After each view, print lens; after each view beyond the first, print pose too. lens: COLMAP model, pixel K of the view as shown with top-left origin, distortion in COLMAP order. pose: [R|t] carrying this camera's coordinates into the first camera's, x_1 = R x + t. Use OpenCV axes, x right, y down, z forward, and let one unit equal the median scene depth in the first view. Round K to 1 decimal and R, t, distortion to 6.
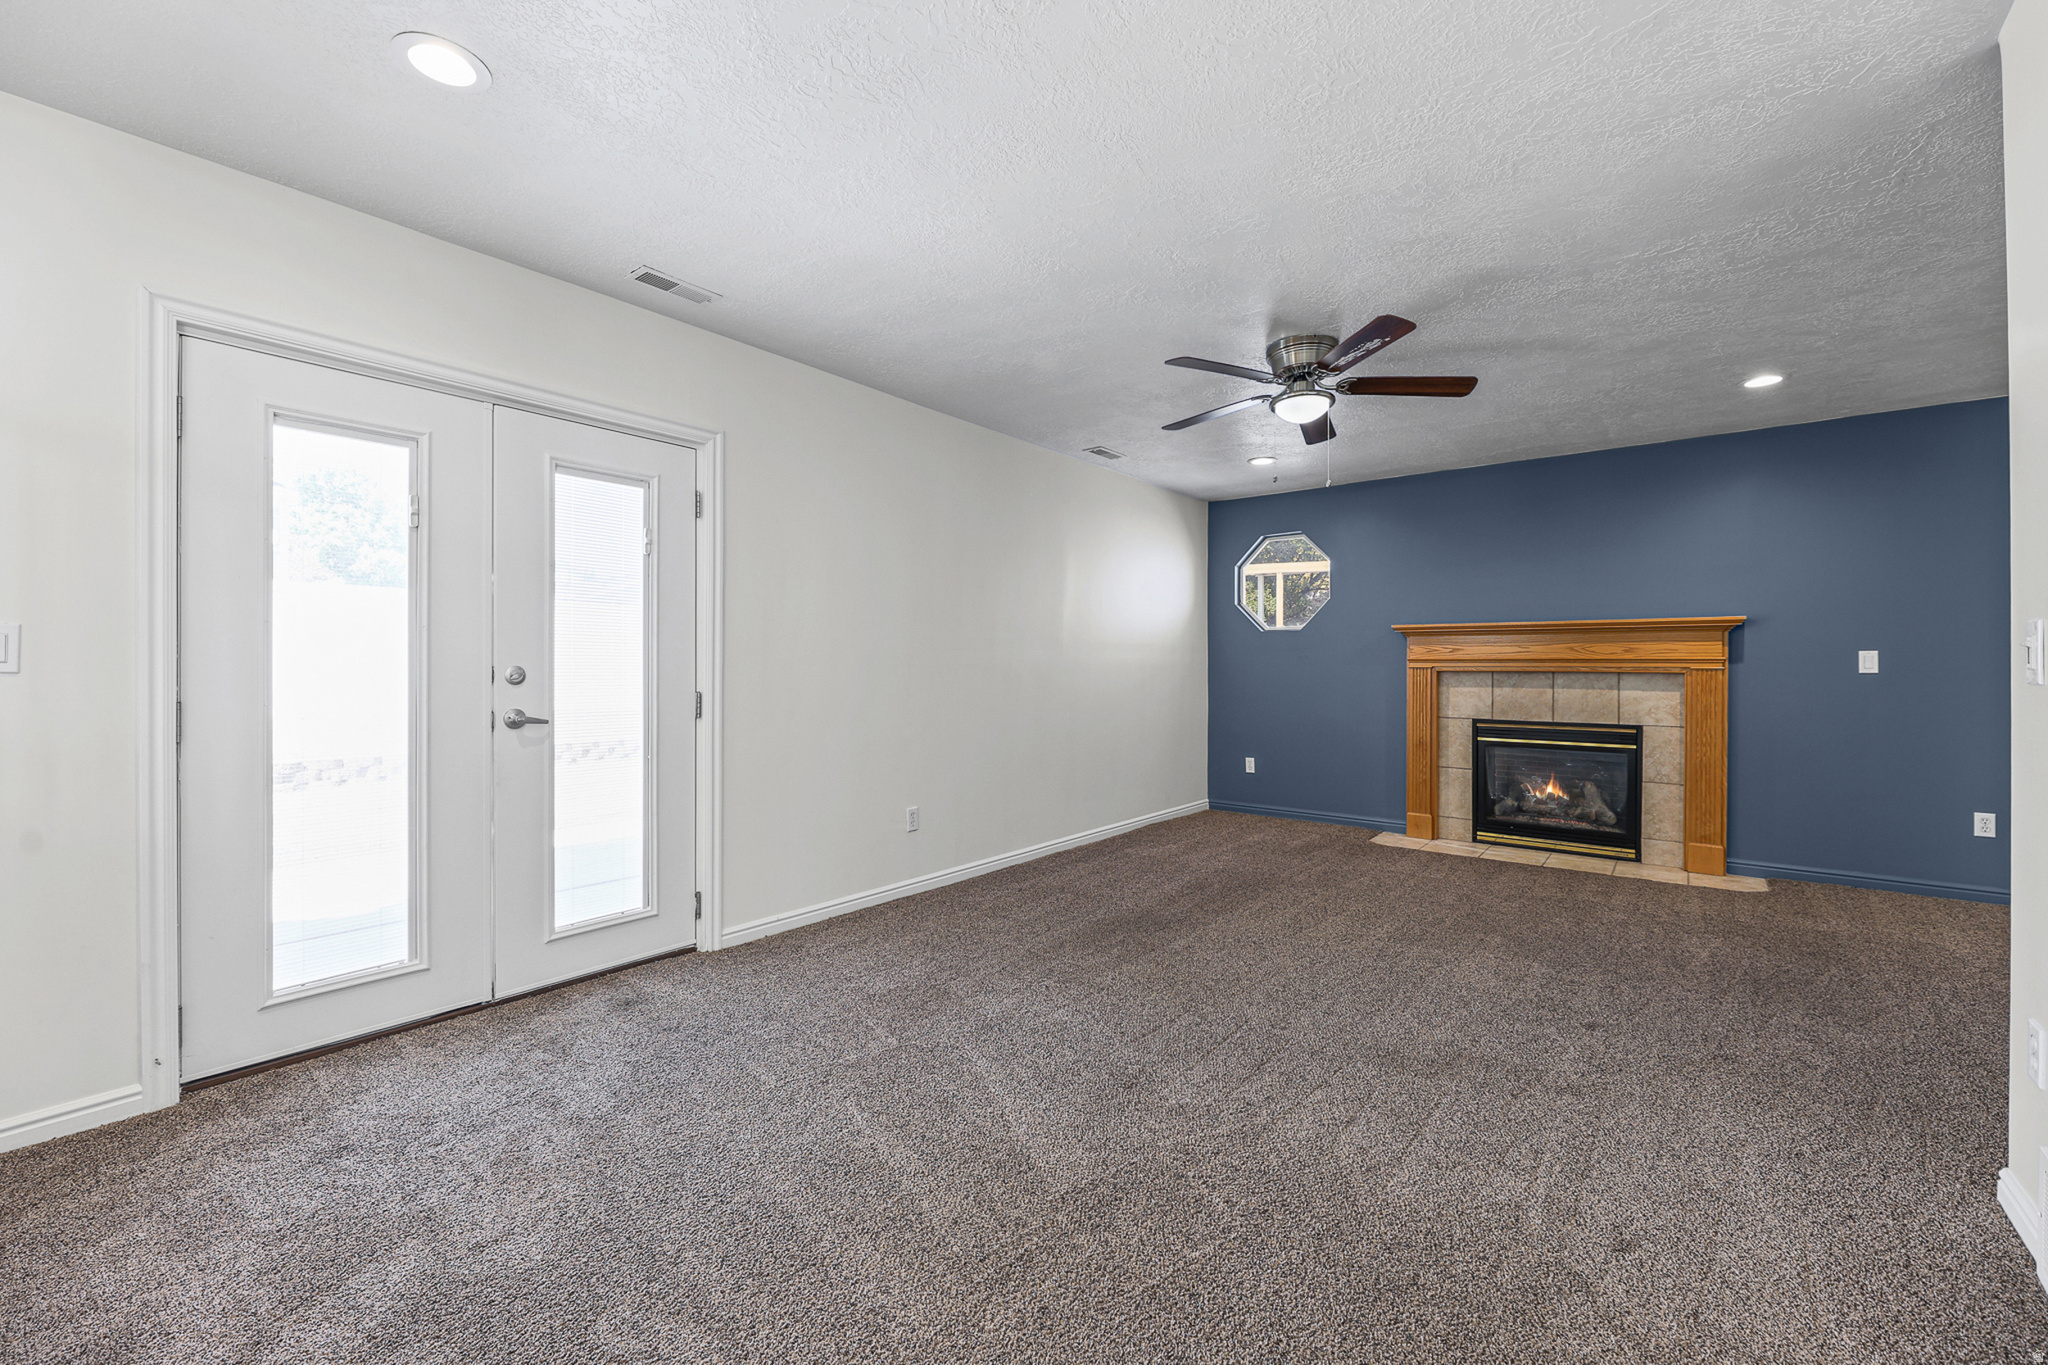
lens RADIAL K [[819.1, 0, 1020.9], [0, 819.1, 675.1], [0, 0, 1]] dist [-0.009978, -0.000132]
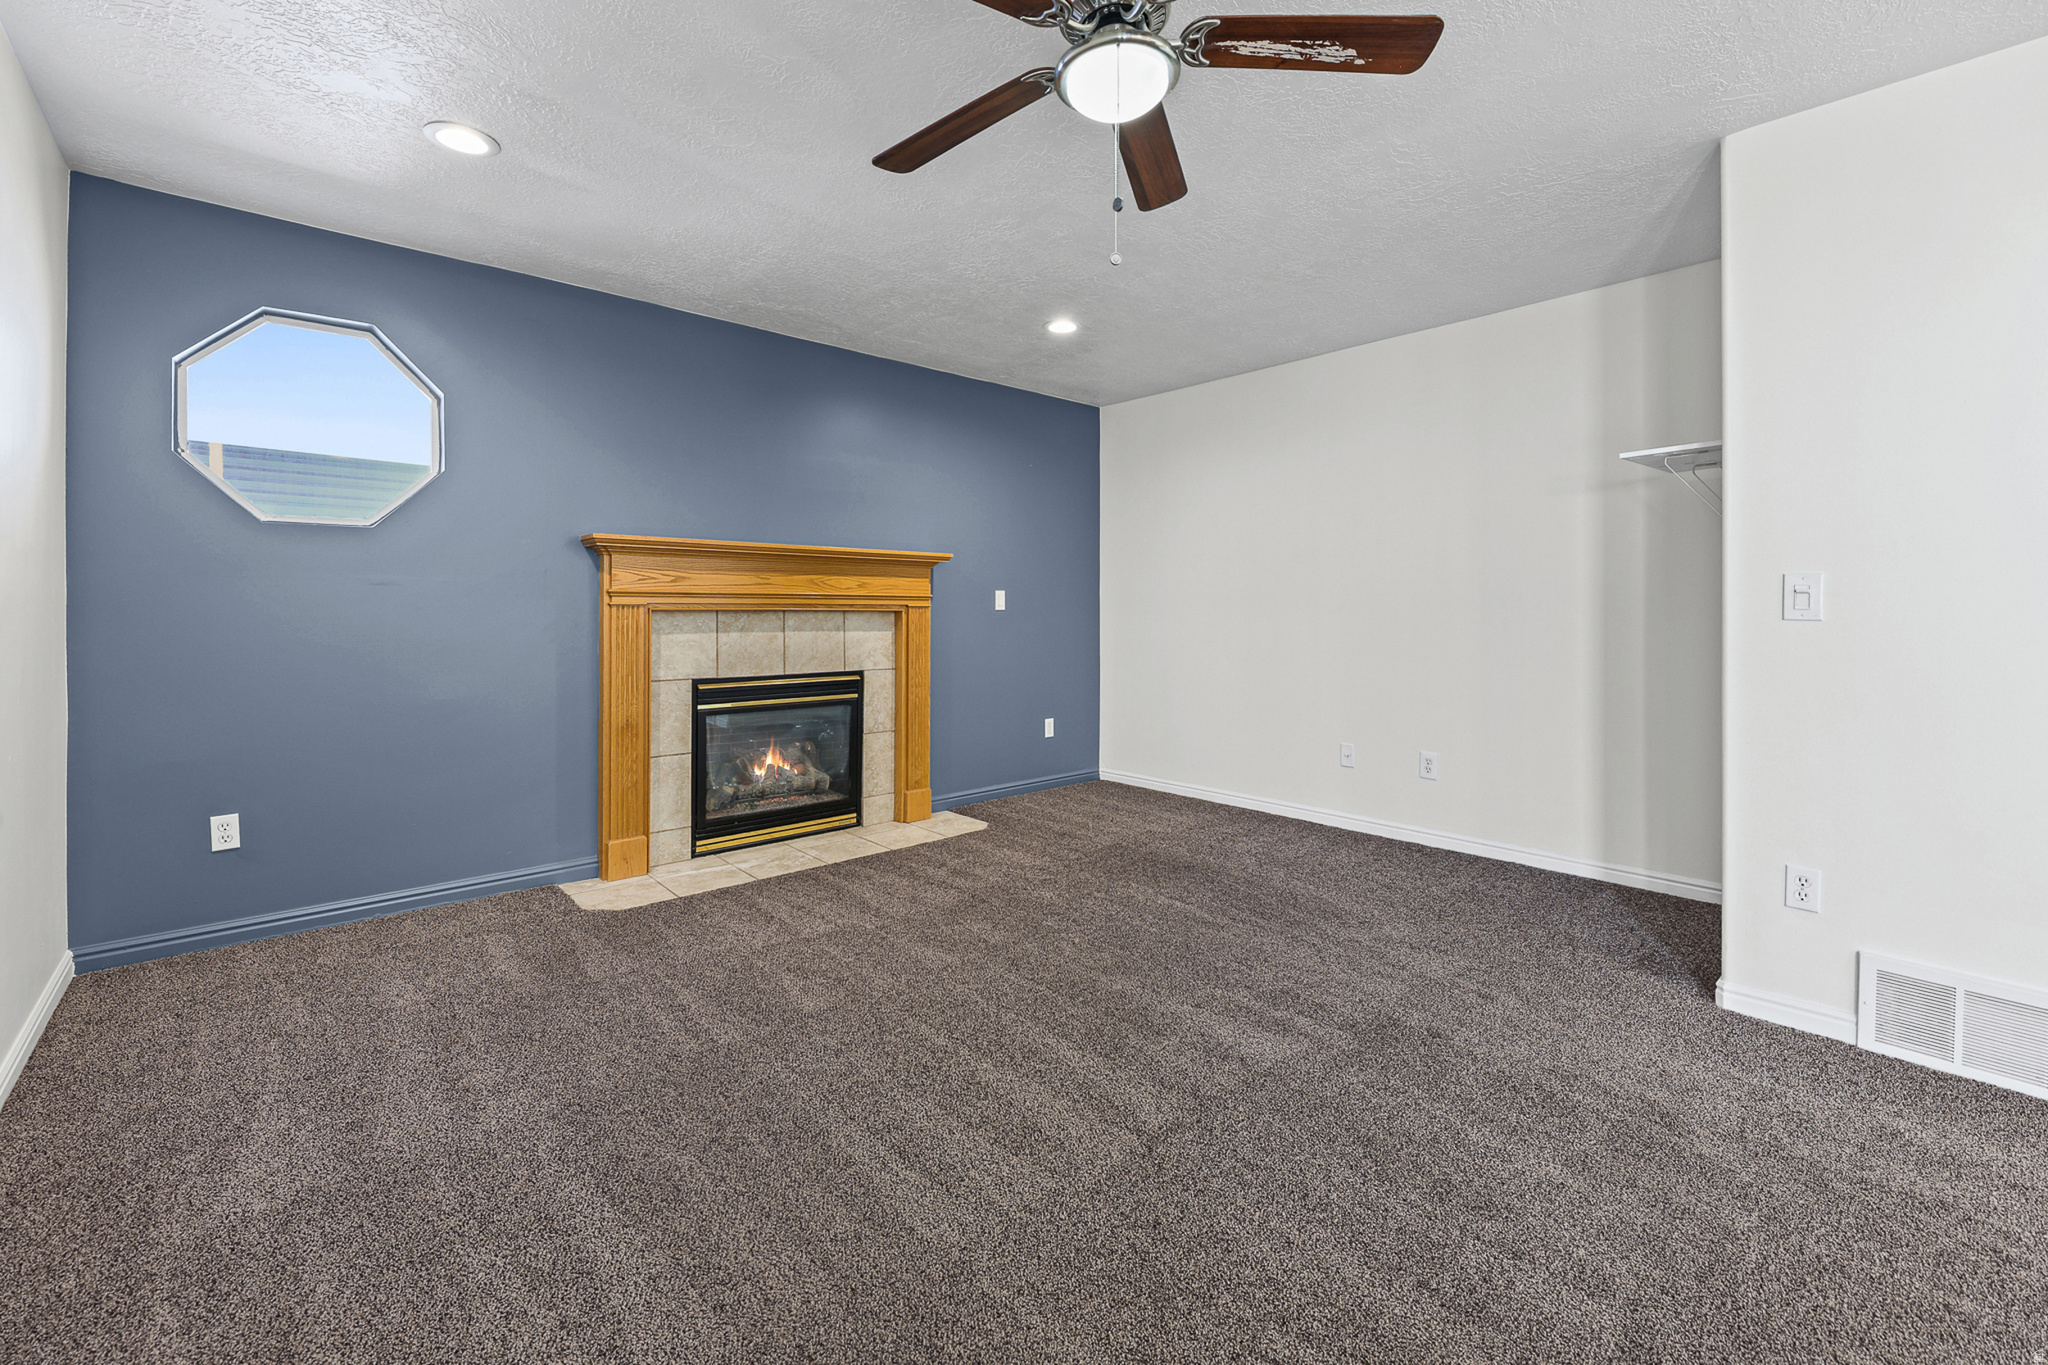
lens RADIAL K [[858.7, 0, 1020.0], [0, 858.7, 610.5], [0, 0, 1]] dist [-0.000624, -0.000062]
pose [[0.155565, -0.006688, 0.987803, -0.123938], [0.006964, 0.999960, 0.005674, -0.006974], [-0.987801, 0.005996, 0.155605, 0.657295]]
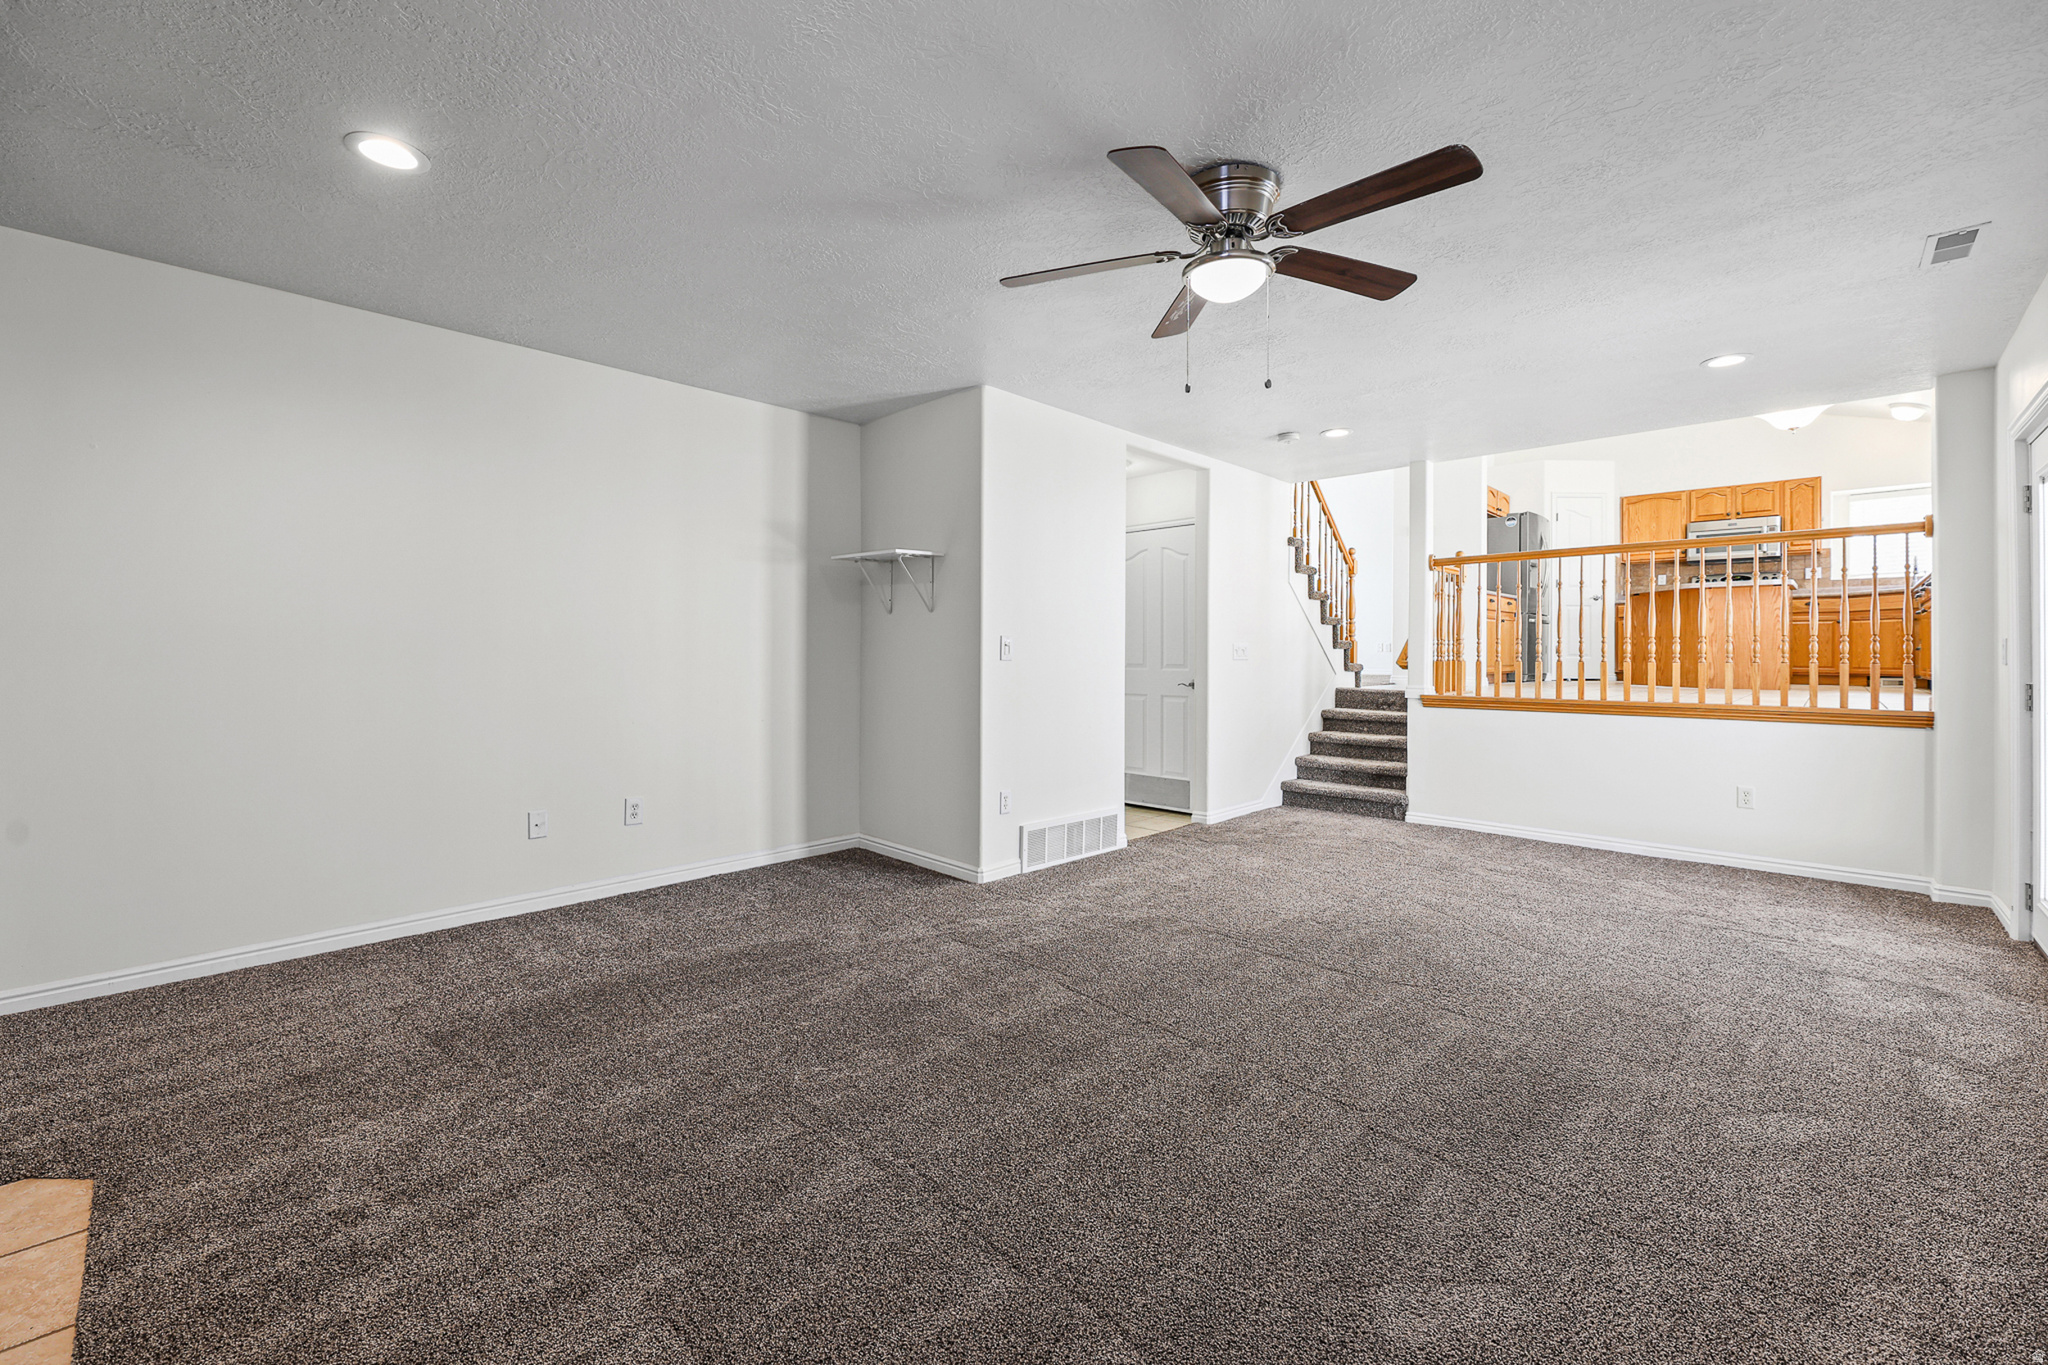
lens RADIAL K [[832.9, 0, 1022.9], [0, 832.9, 658.7], [0, 0, 1]] dist [-0.001489, -0.000361]
pose [[-0.997560, -0.008806, 0.069260, 0.323914], [-0.008249, 0.999931, 0.008324, -0.005046], [-0.069329, 0.007732, -0.997564, 1.156928]]
